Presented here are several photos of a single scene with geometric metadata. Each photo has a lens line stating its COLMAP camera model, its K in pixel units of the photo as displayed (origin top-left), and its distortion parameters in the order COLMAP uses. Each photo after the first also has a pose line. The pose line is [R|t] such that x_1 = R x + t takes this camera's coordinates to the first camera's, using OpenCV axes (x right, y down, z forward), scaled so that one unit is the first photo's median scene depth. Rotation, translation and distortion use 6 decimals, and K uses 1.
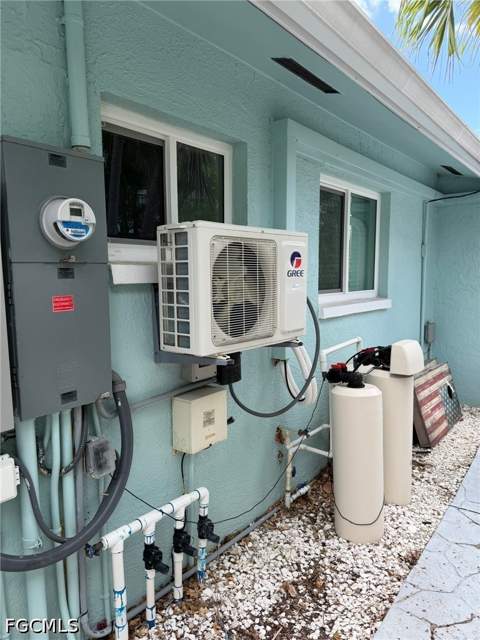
lens RADIAL K [[449.0, 0, 240.0], [0, 449.0, 320.0], [0, 0, 1]] dist [0.028120, -0.059464]
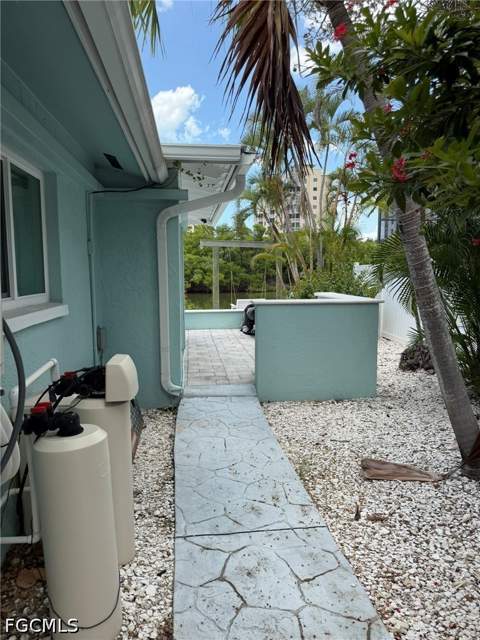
lens RADIAL K [[449.0, 0, 240.0], [0, 449.0, 320.0], [0, 0, 1]] dist [0.028120, -0.059464]
pose [[0.708292, -0.070797, 0.702360, -0.027890], [0.075002, 0.996874, 0.024848, -0.019843], [-0.701924, 0.035079, 0.711388, 0.278280]]
